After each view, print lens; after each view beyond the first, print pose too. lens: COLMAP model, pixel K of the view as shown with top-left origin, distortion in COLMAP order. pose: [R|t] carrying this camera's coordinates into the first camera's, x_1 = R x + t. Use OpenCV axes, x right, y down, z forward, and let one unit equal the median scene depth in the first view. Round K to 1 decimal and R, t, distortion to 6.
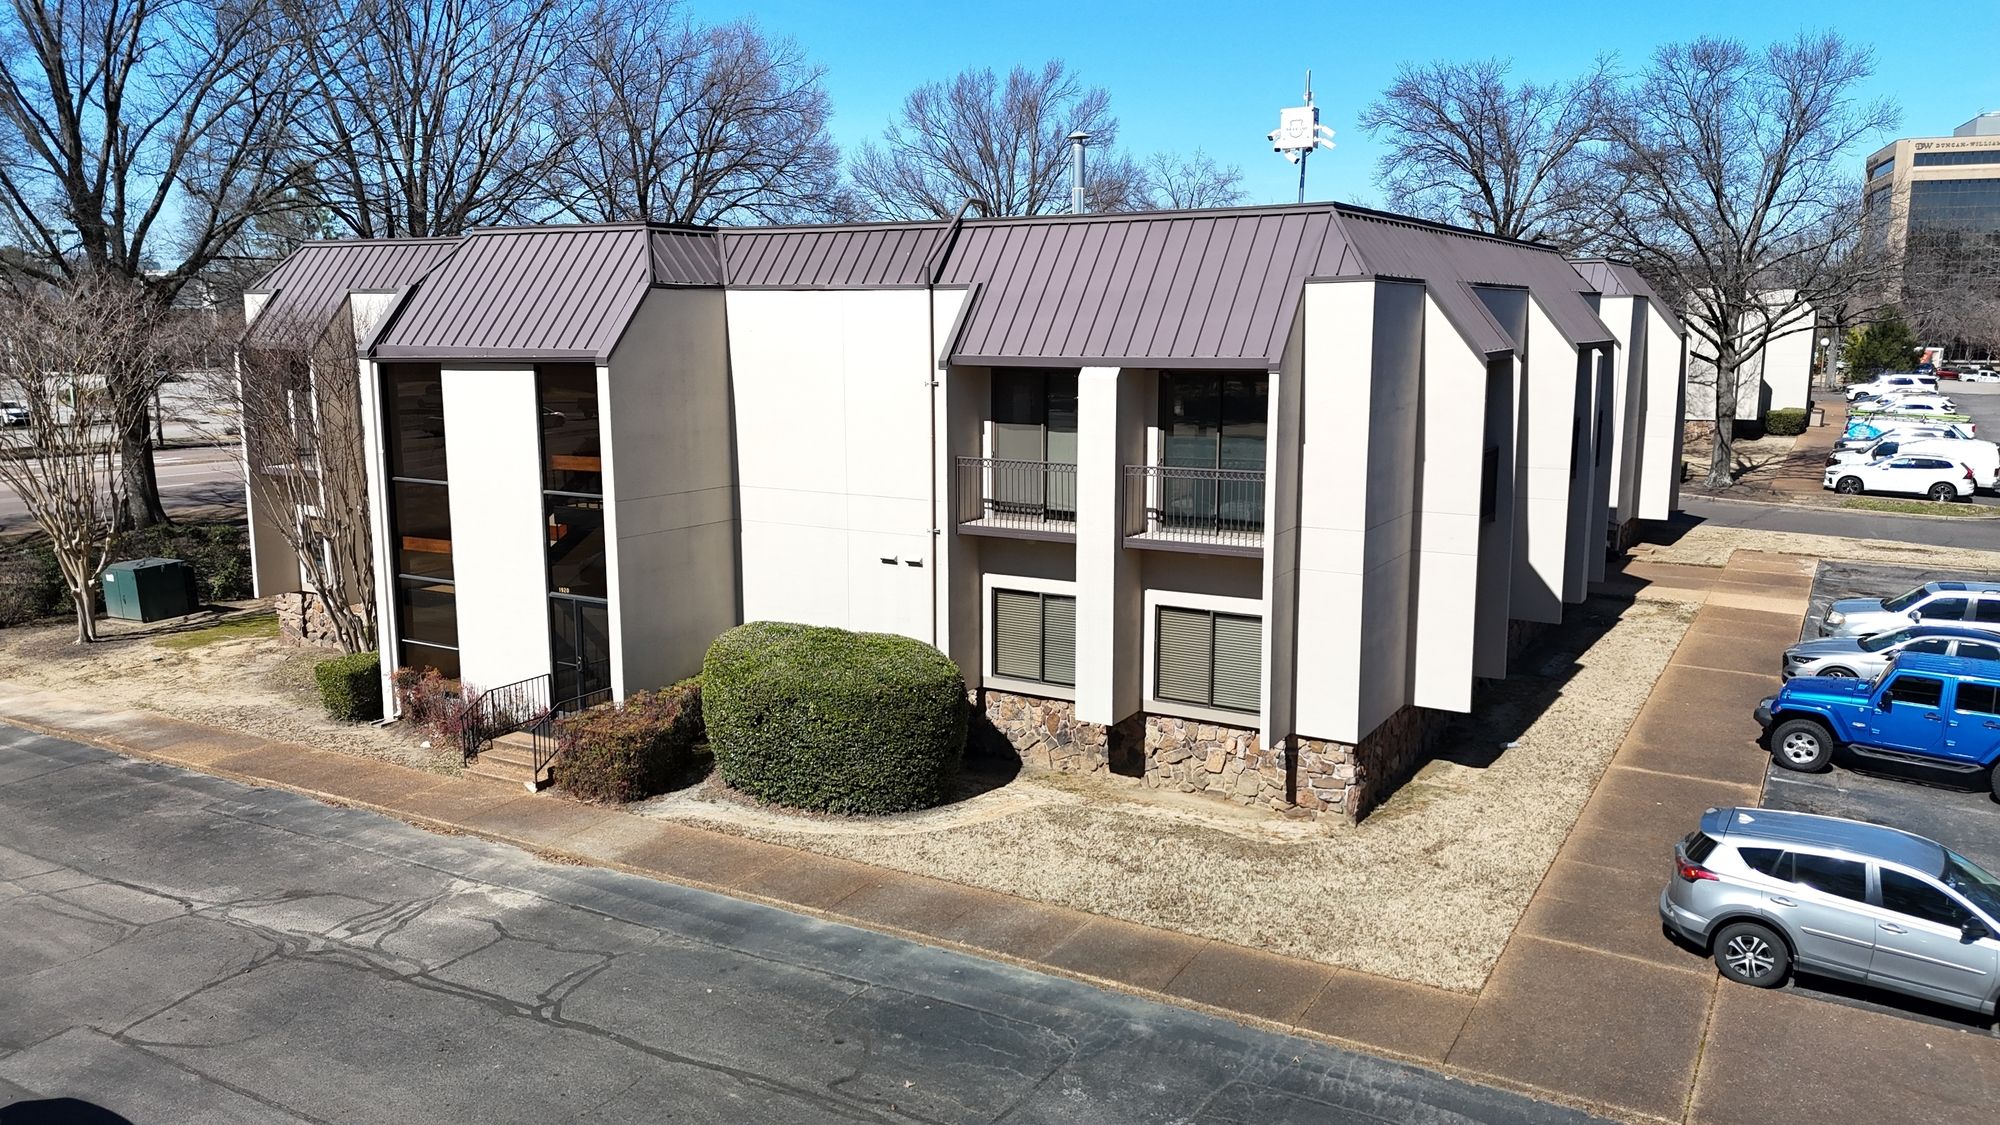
lens RADIAL K [[1464.8, 0, 1000.0], [0, 1464.8, 562.5], [0, 0, 1]] dist [0.087070, -0.096178]
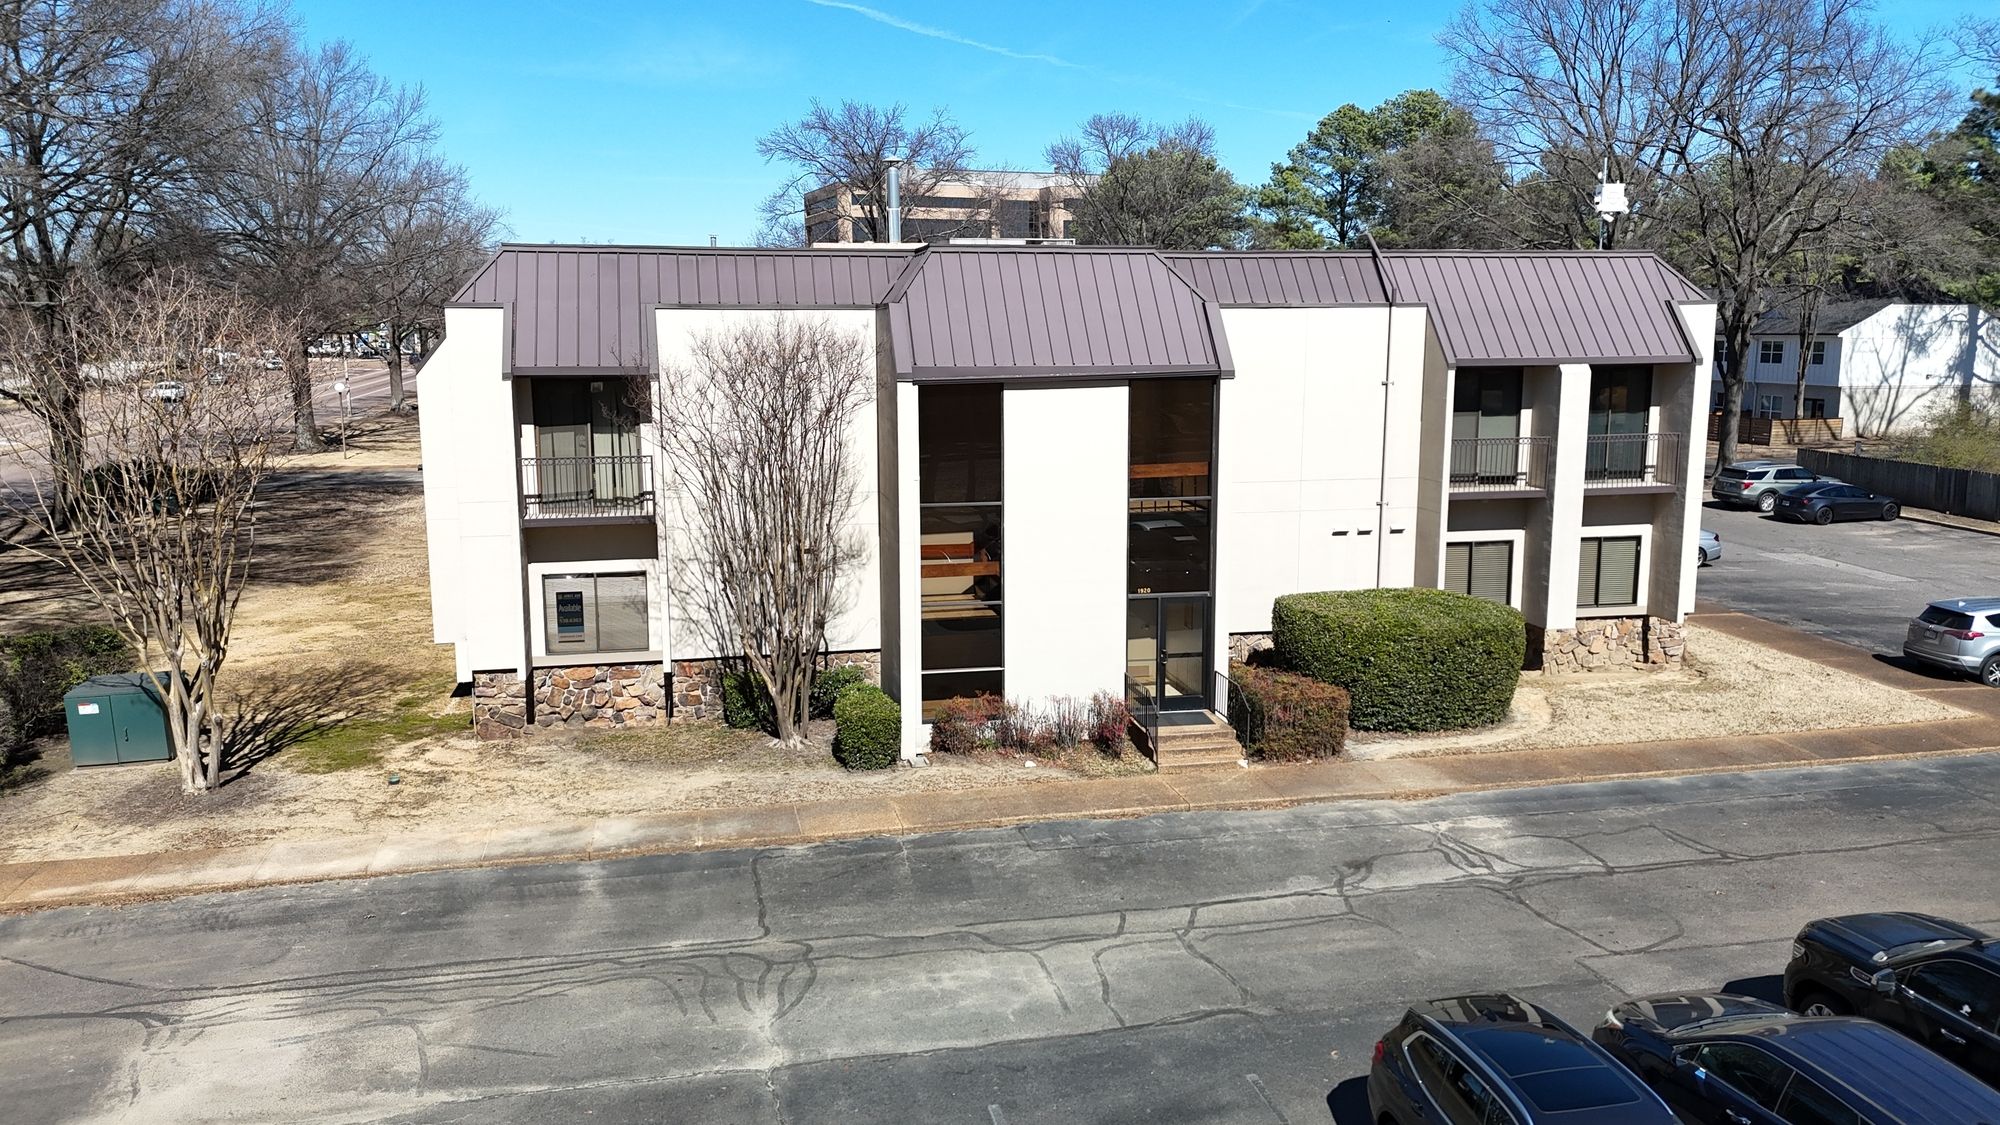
lens RADIAL K [[1464.8, 0, 1000.0], [0, 1464.8, 562.5], [0, 0, 1]] dist [0.087070, -0.096178]
pose [[0.746087, -0.110048, 0.656691, -1.194411], [0.112276, 0.992918, 0.038833, -0.061157], [-0.656314, 0.044757, 0.753159, 0.303266]]
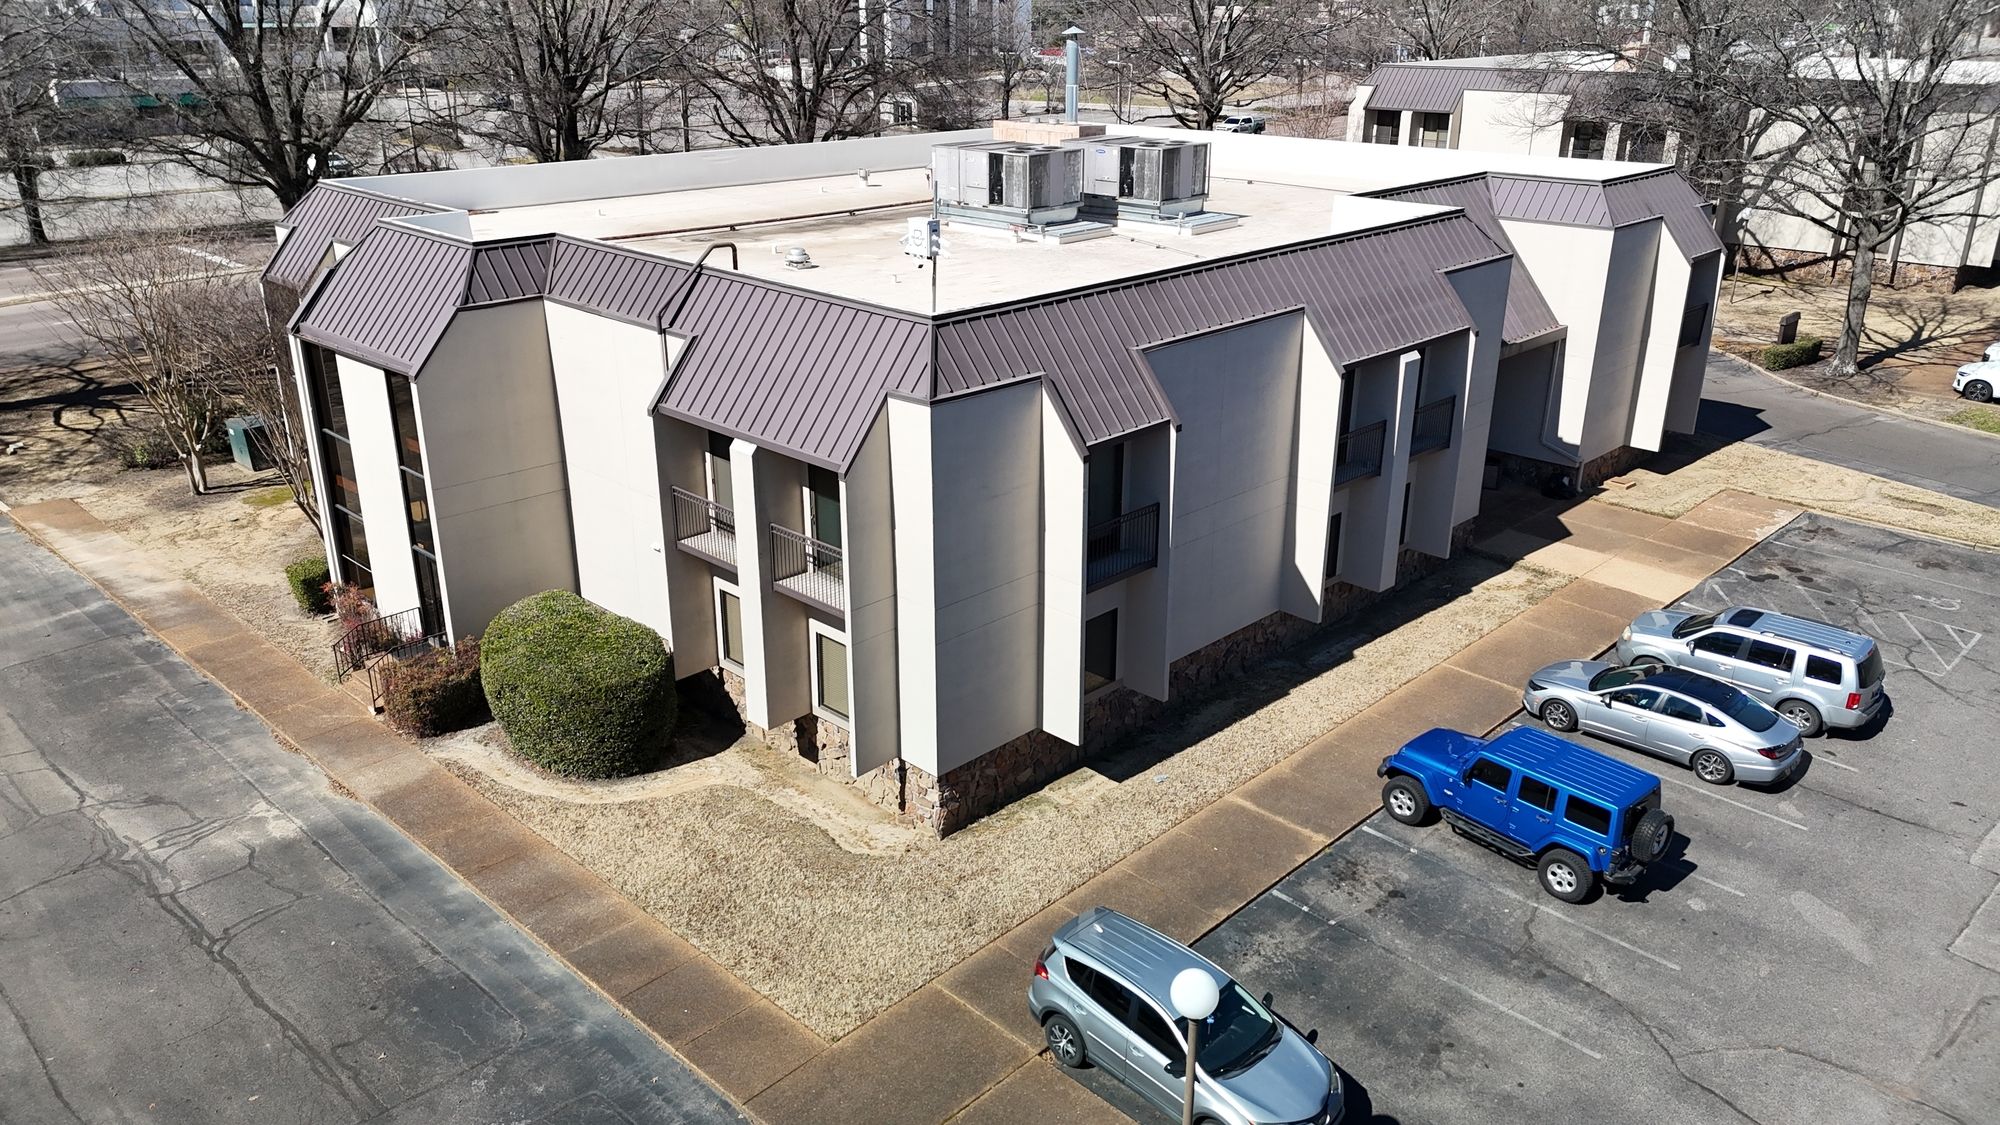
lens RADIAL K [[1464.8, 0, 1000.0], [0, 1464.8, 562.5], [0, 0, 1]] dist [0.087070, -0.096178]
pose [[0.969813, 0.092107, -0.225786, 0.509055], [-0.044349, 0.977100, 0.208107, -0.276132], [0.239784, -0.191811, 0.951689, -0.072913]]
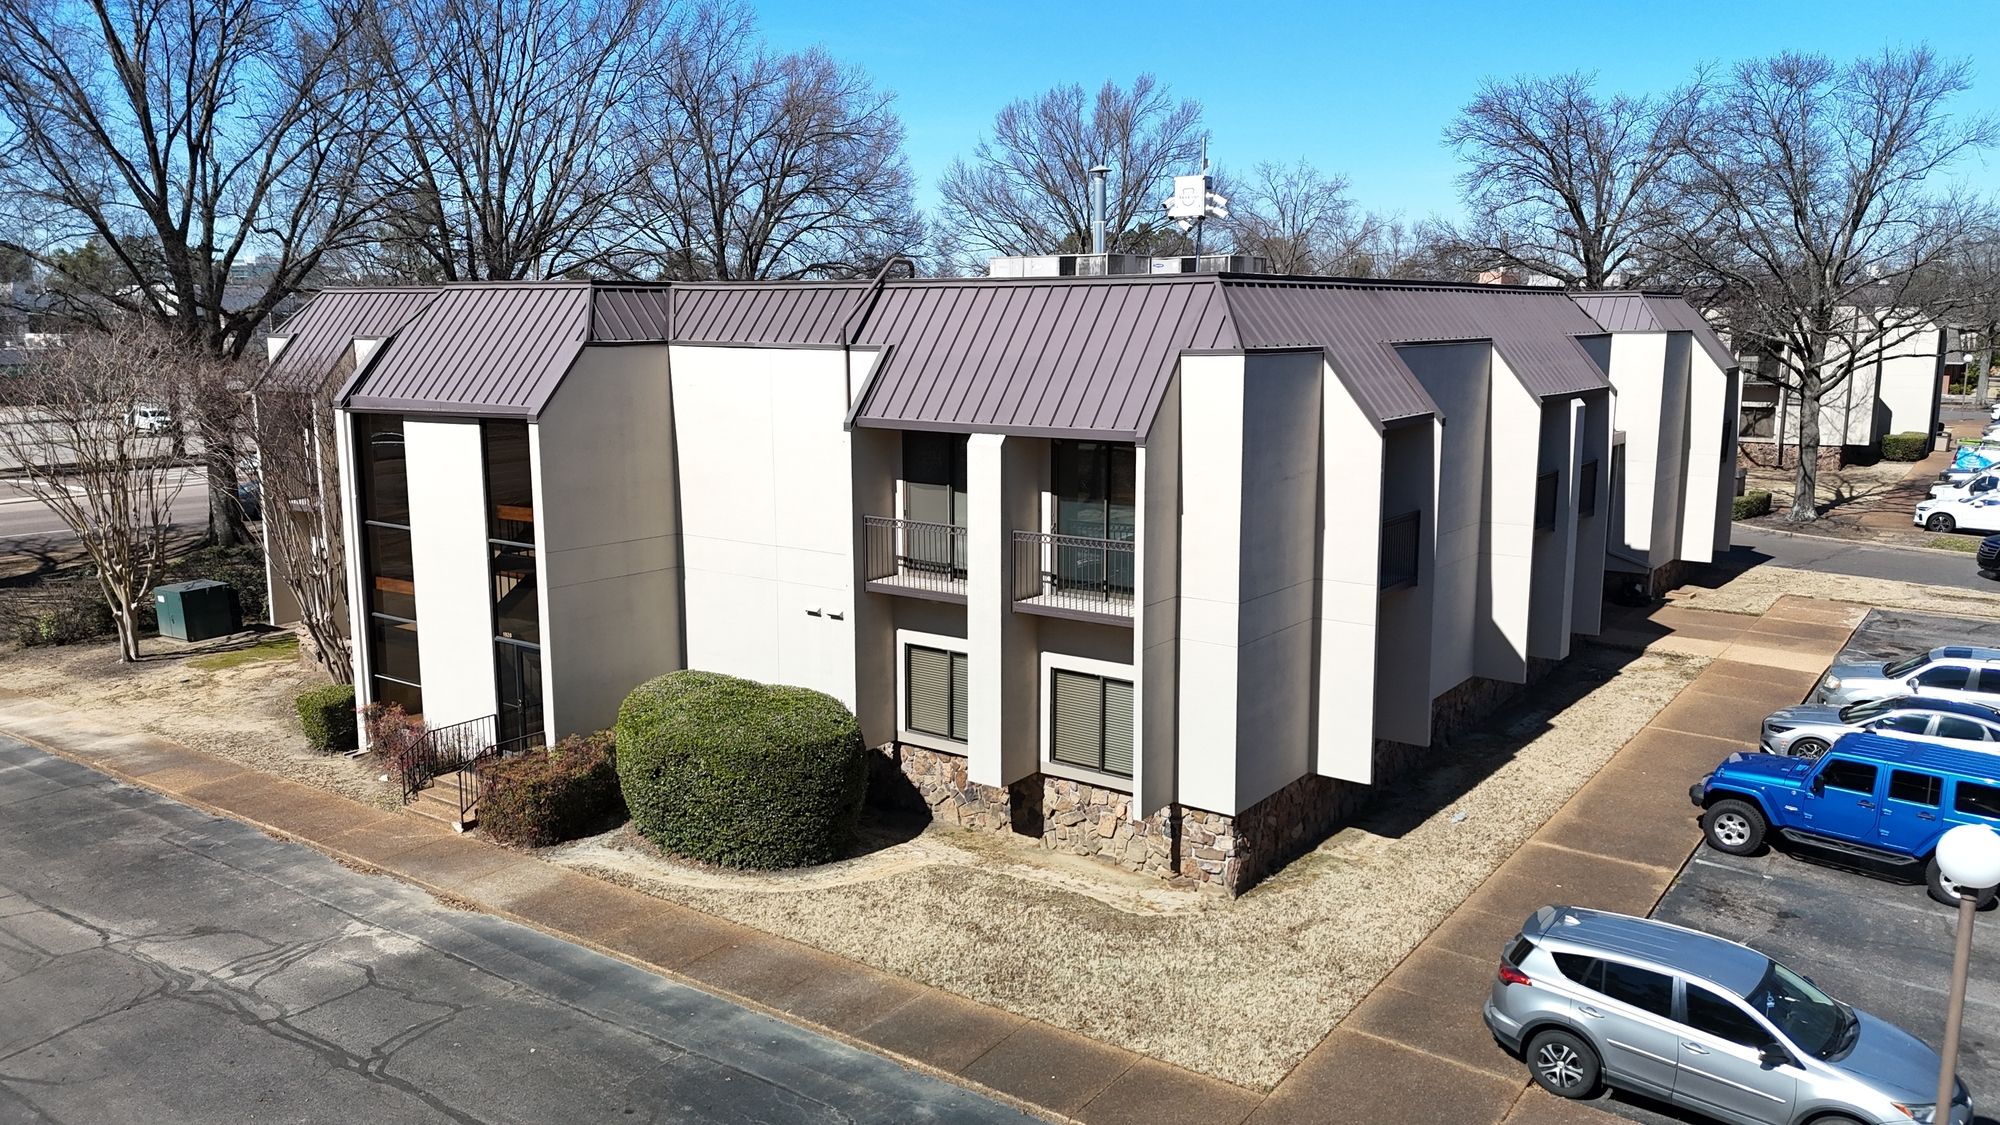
lens RADIAL K [[1464.8, 0, 1000.0], [0, 1464.8, 562.5], [0, 0, 1]] dist [0.087070, -0.096178]
pose [[0.995152, 0.016446, -0.096967, 0.167377], [-0.016391, 0.999865, 0.001360, -0.044028], [0.096976, 0.000236, 0.995287, -0.002379]]
